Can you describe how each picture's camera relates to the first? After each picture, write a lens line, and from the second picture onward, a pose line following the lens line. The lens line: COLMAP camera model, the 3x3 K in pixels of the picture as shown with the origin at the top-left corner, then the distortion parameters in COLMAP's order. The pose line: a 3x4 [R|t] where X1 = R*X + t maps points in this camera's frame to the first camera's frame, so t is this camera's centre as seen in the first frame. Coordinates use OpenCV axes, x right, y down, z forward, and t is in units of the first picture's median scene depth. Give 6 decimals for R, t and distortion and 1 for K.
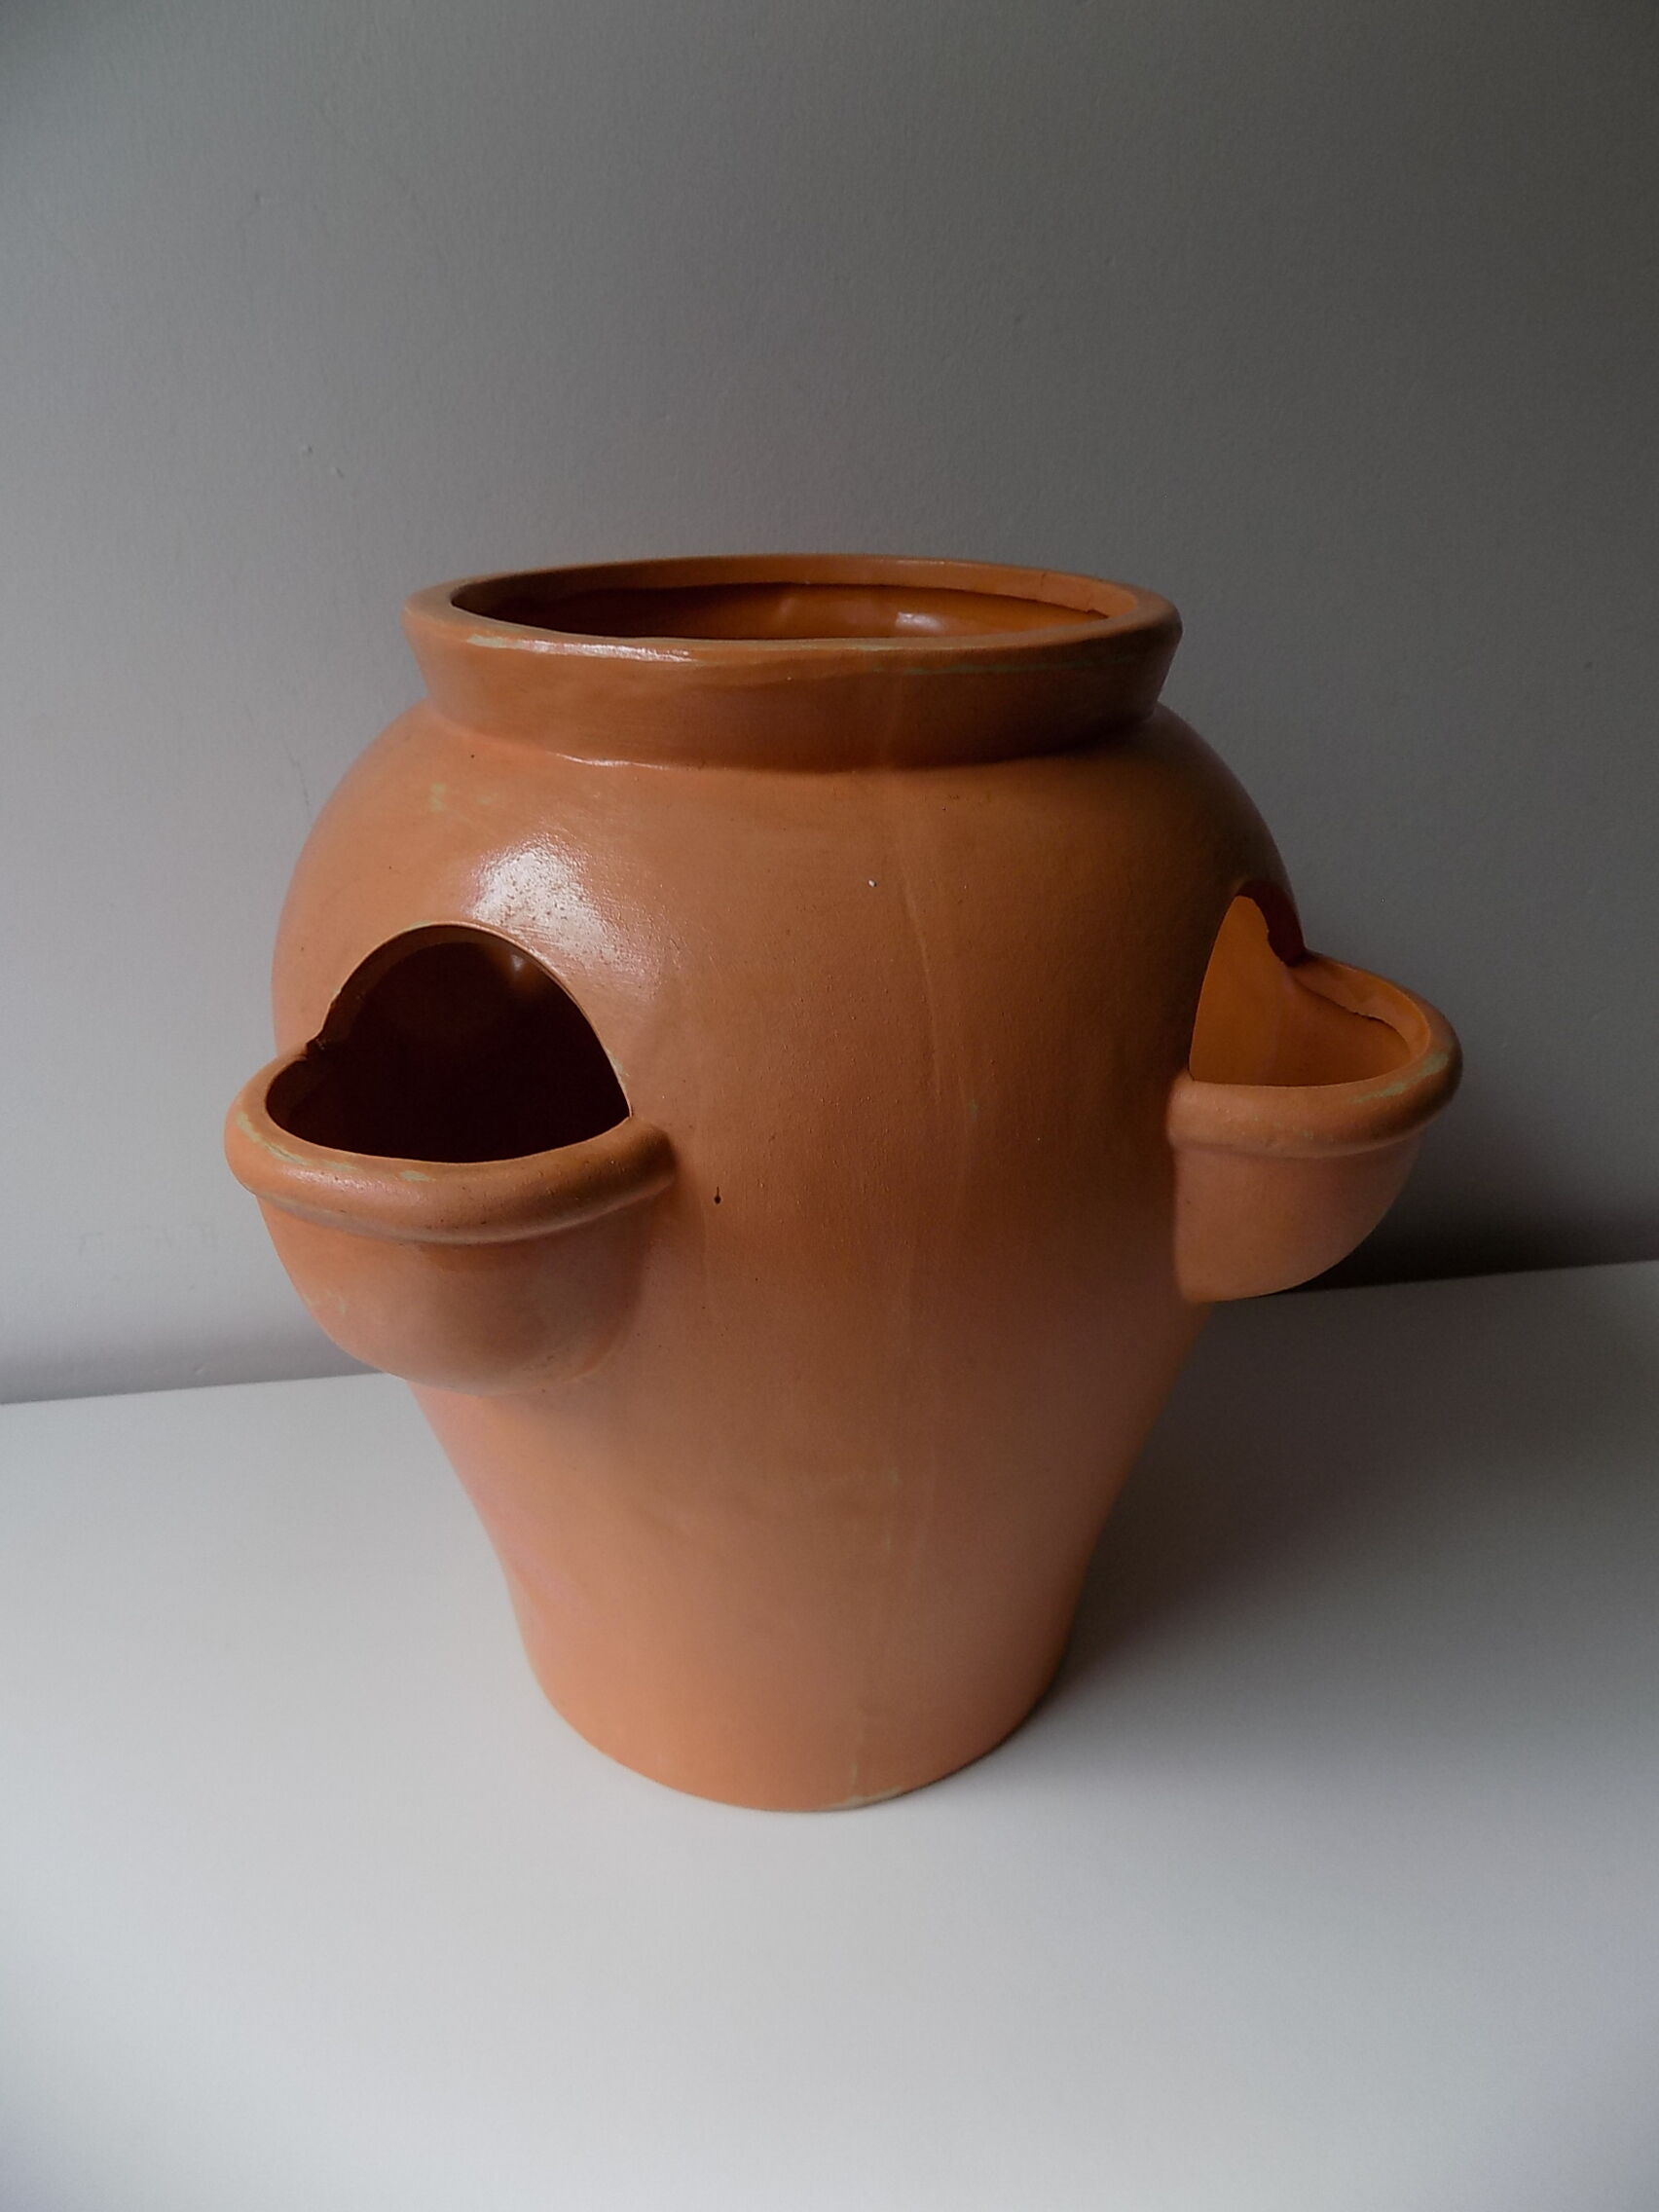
lens RADIAL K [[1501.9, 0, 831.6], [0, 1501.9, 1106.1], [0, 0, 1]] dist [-0.065686, 0.013986]
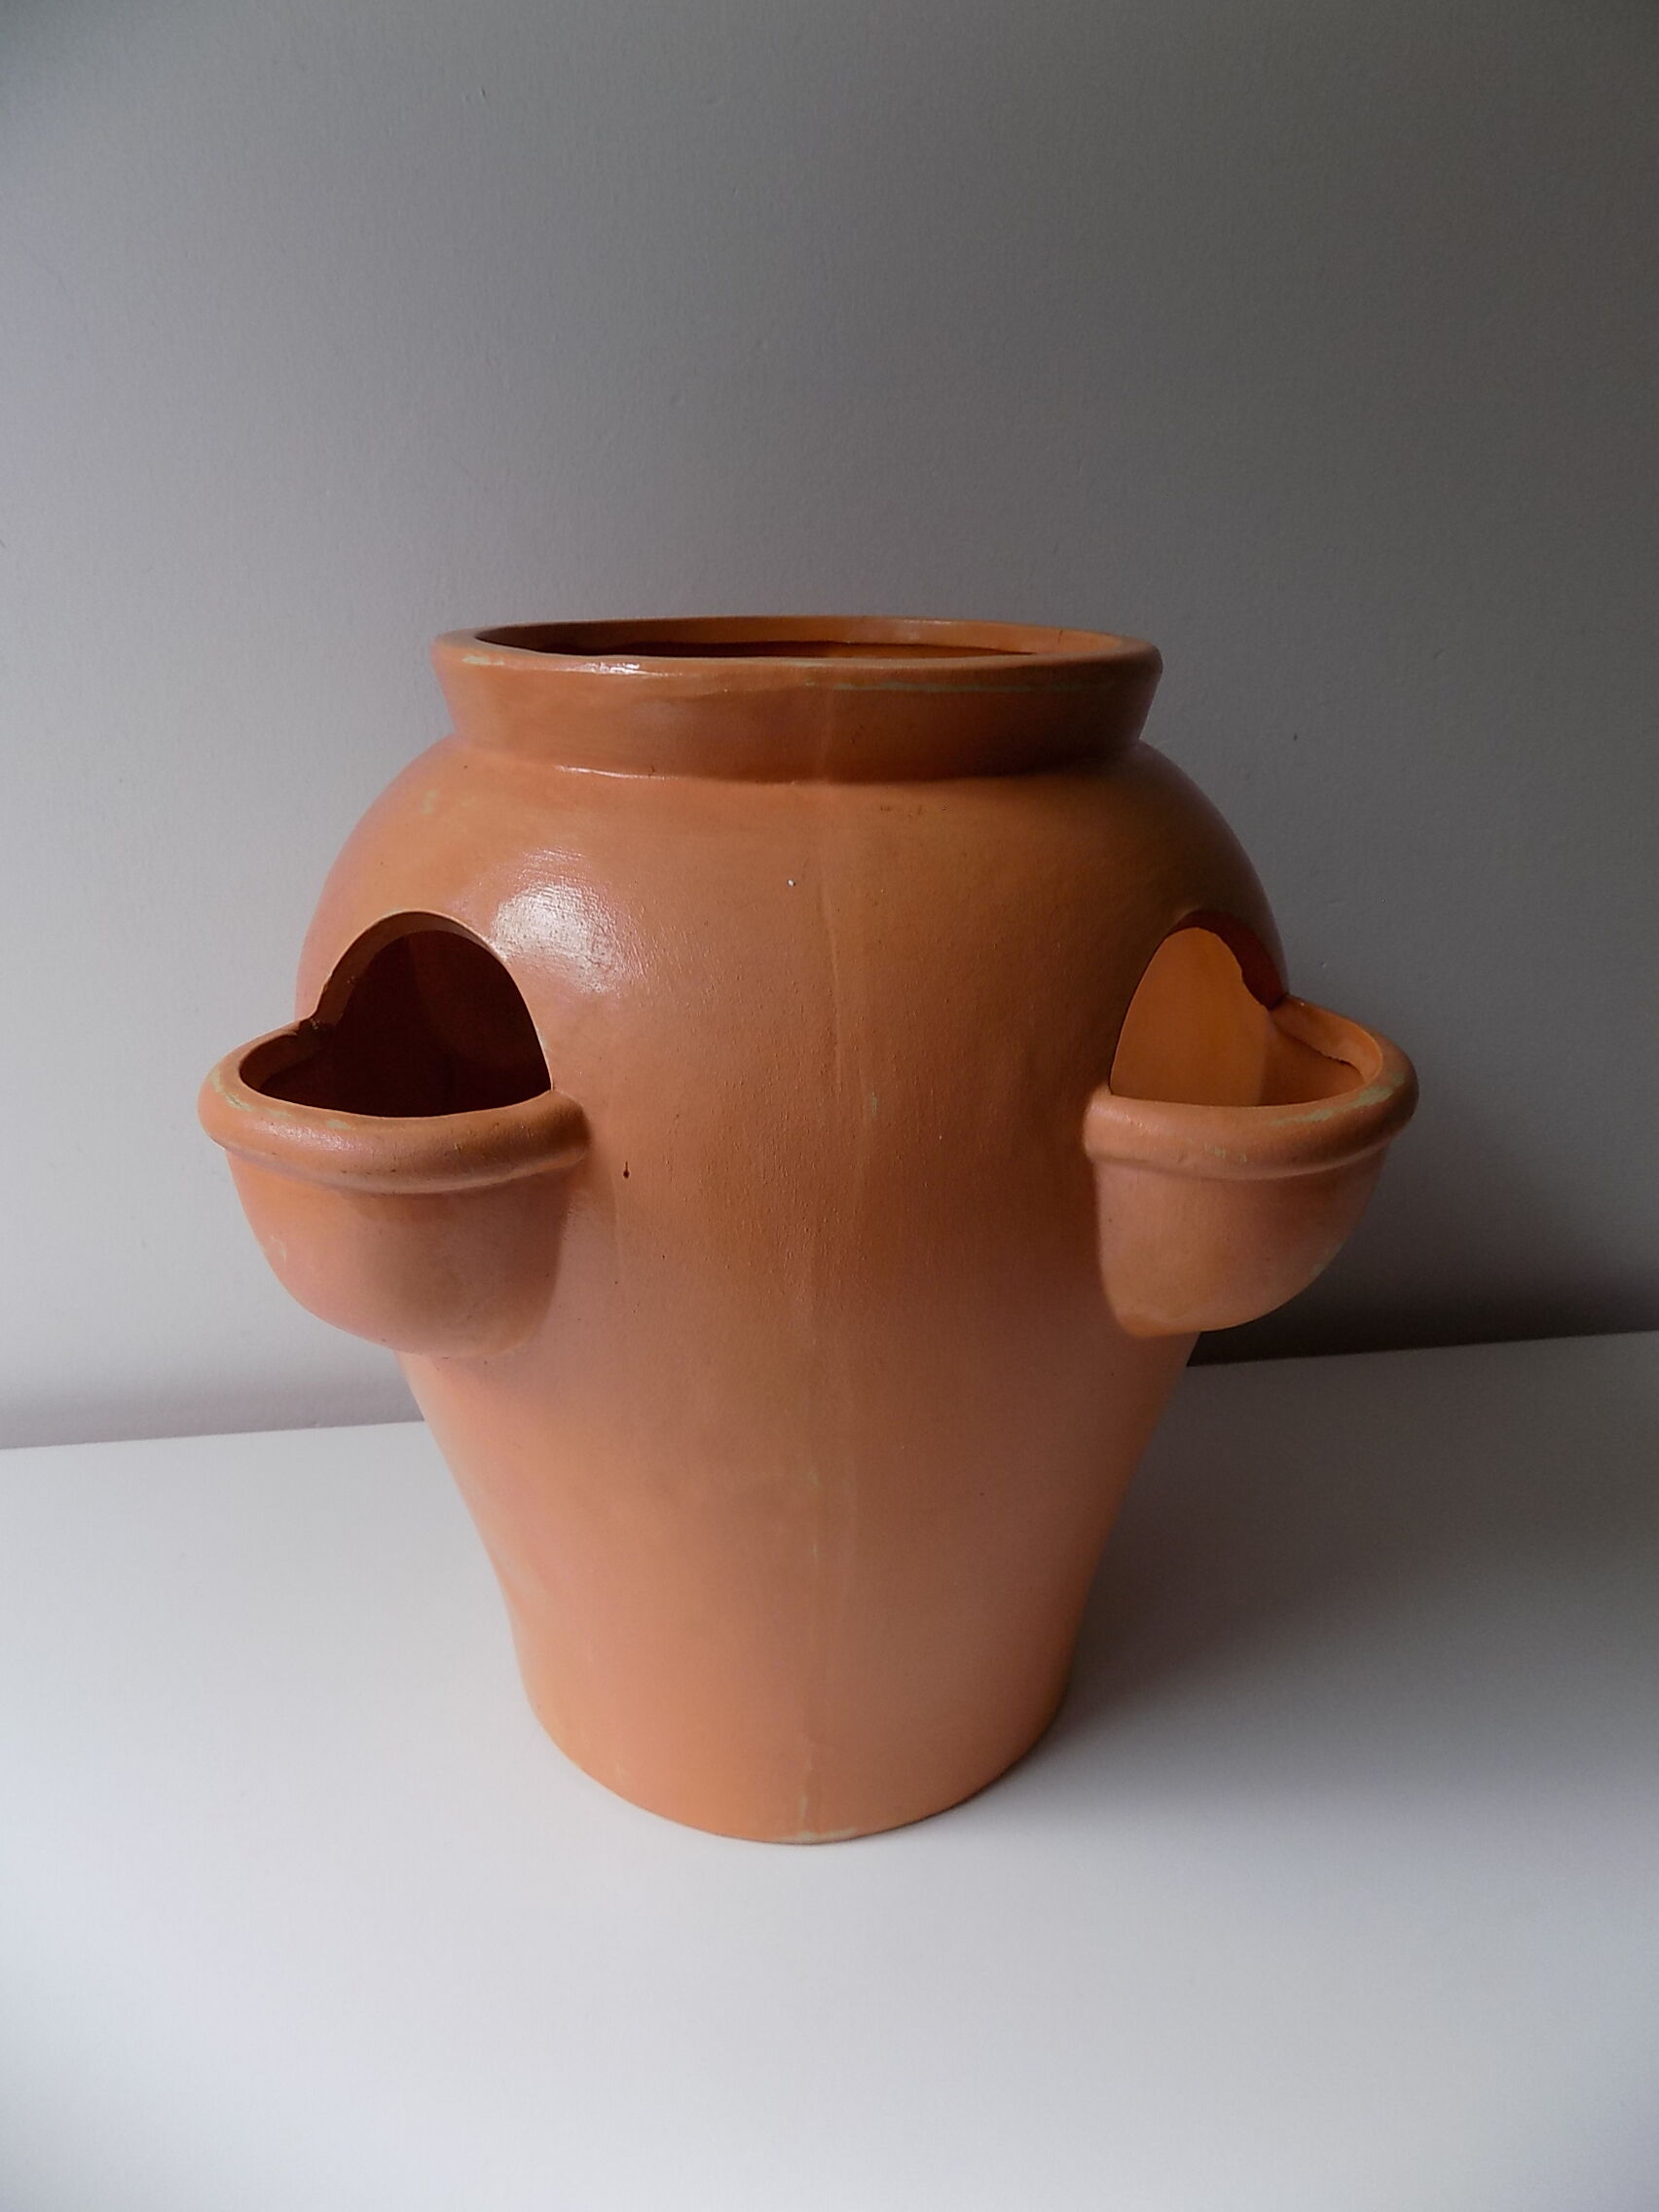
lens RADIAL K [[1501.9, 0, 834.3], [0, 1501.9, 1100.5], [0, 0, 1]] dist [-0.065686, 0.013986]
pose [[0.988743, 0.055671, -0.138882, 0.196970], [-0.067067, 0.994634, -0.078775, 0.078538], [0.133751, 0.087202, 0.987171, -0.019631]]
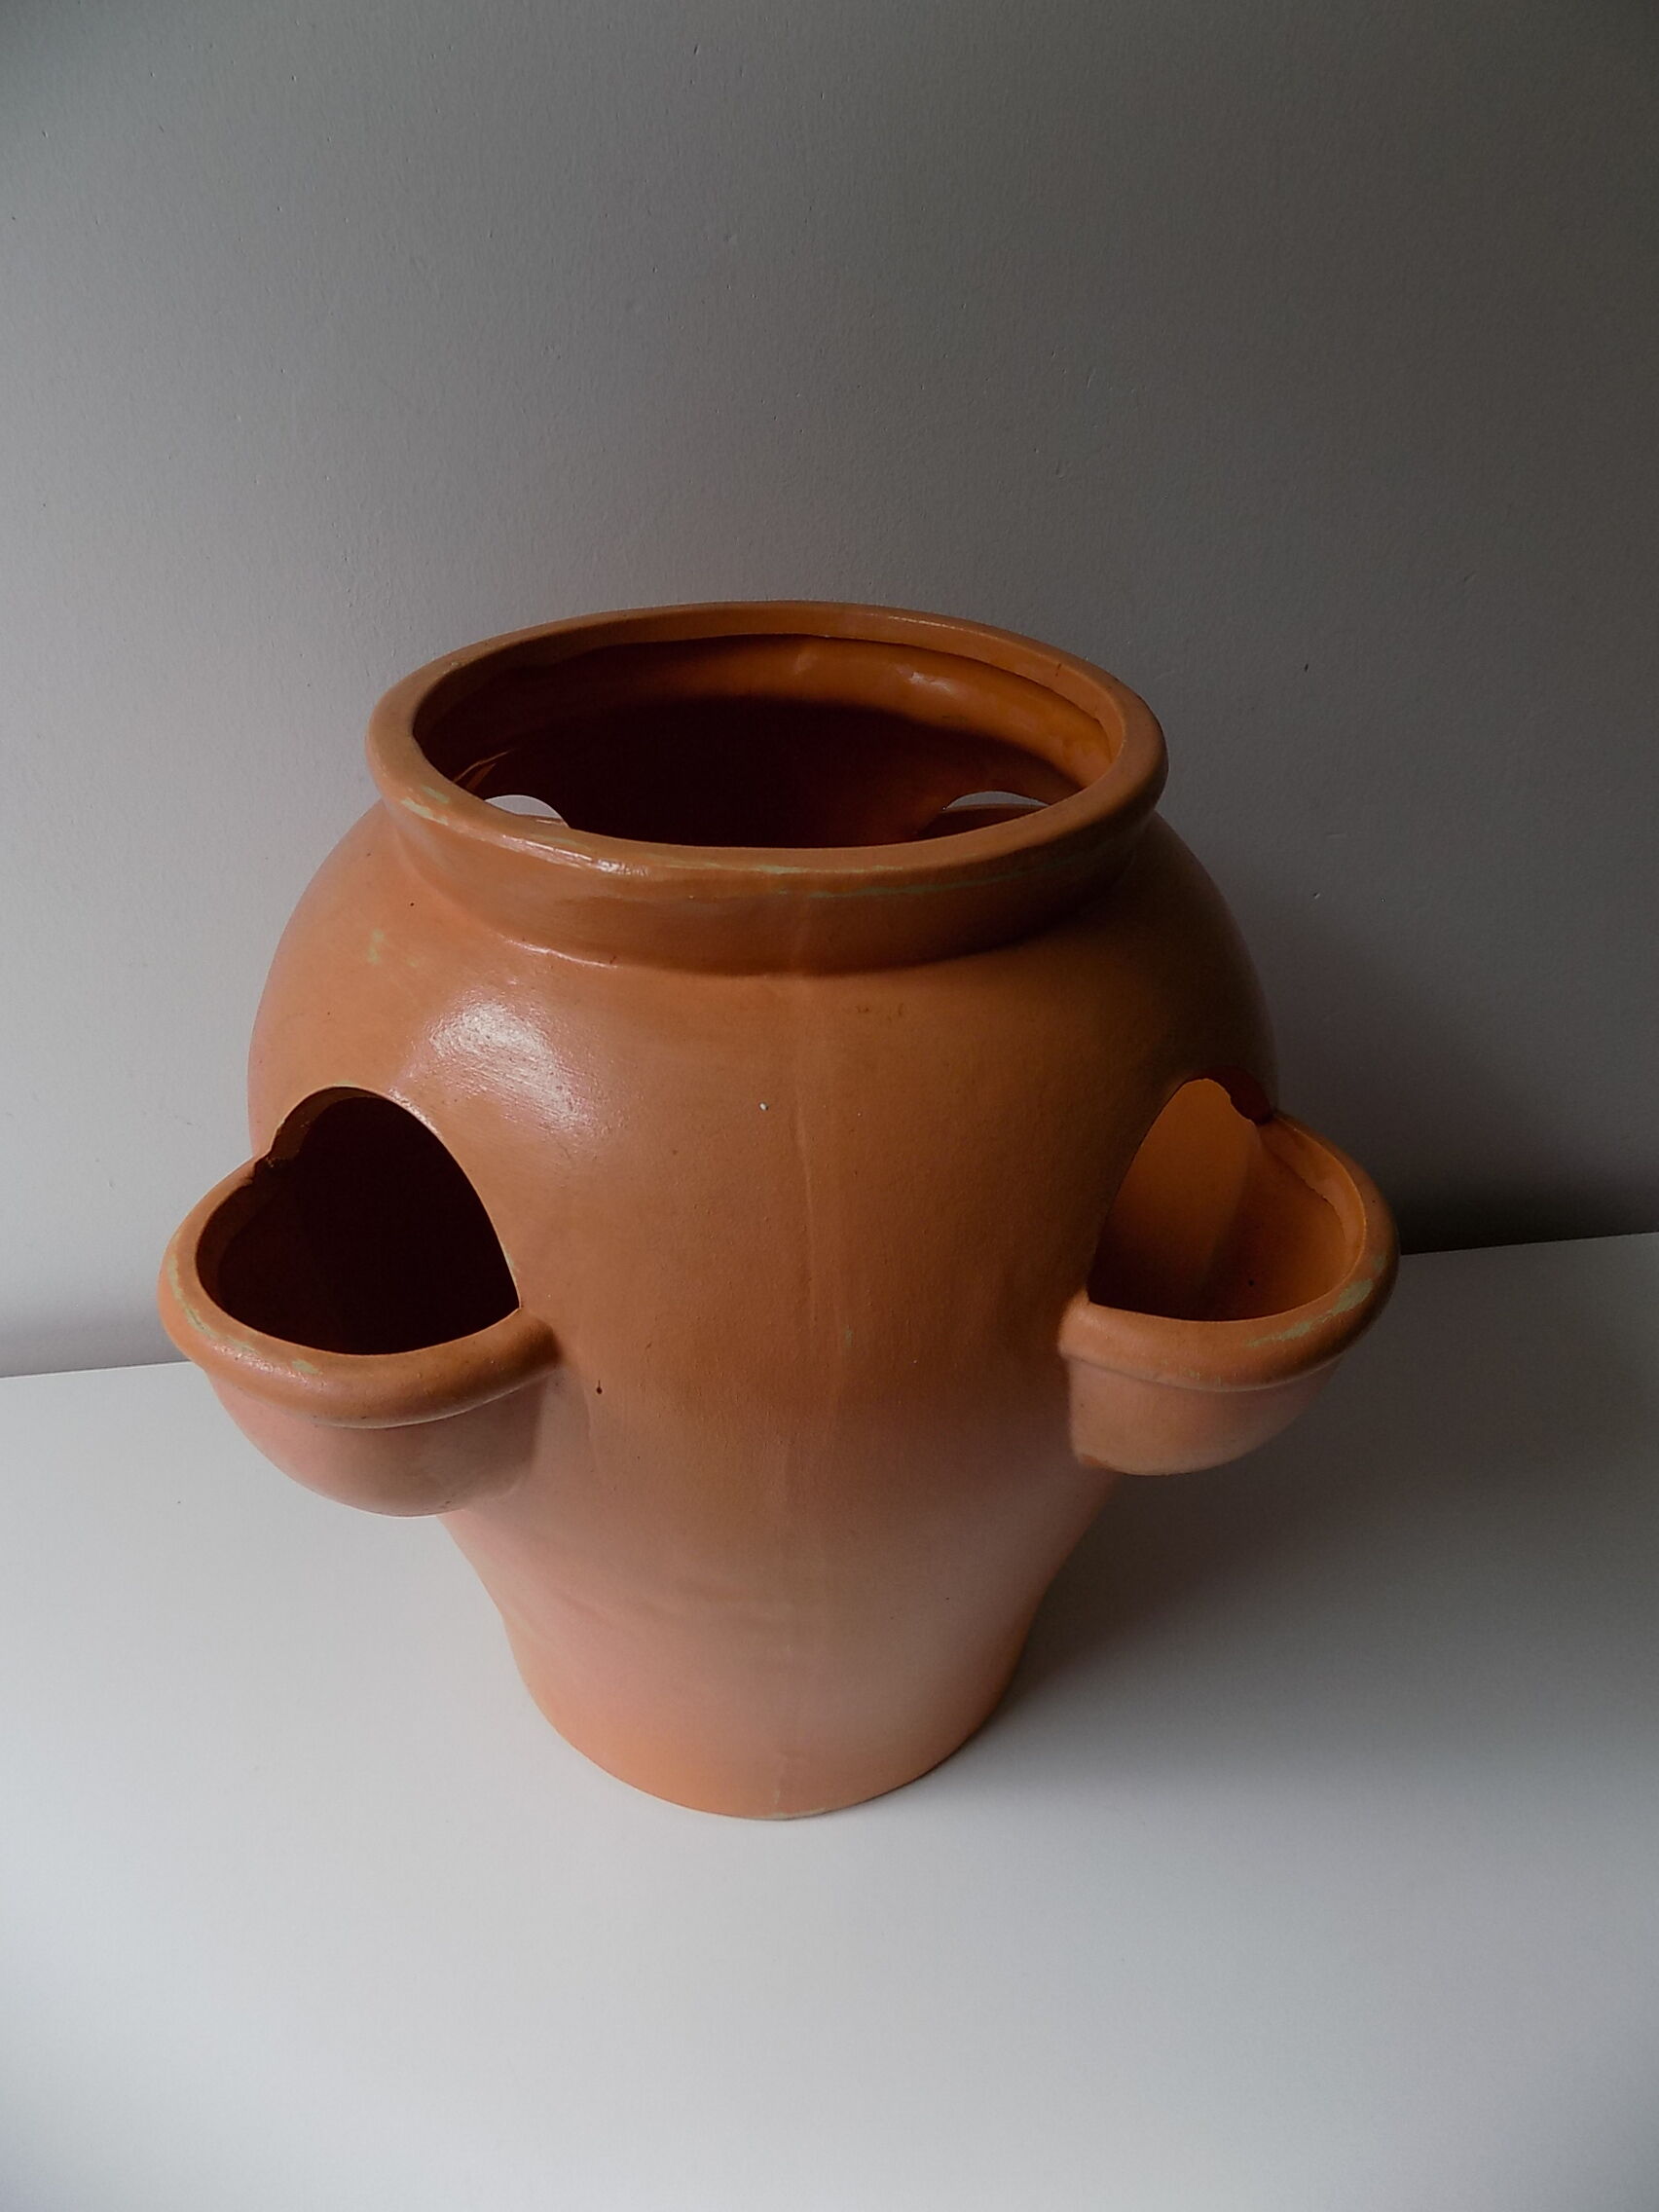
lens RADIAL K [[1501.9, 0, 838.4], [0, 1501.9, 1102.1], [0, 0, 1]] dist [-0.065686, 0.013986]
pose [[0.990559, 0.089384, -0.103937, 0.167636], [-0.073413, 0.986191, 0.148452, -0.282906], [0.115771, -0.139420, 0.983443, 0.021295]]
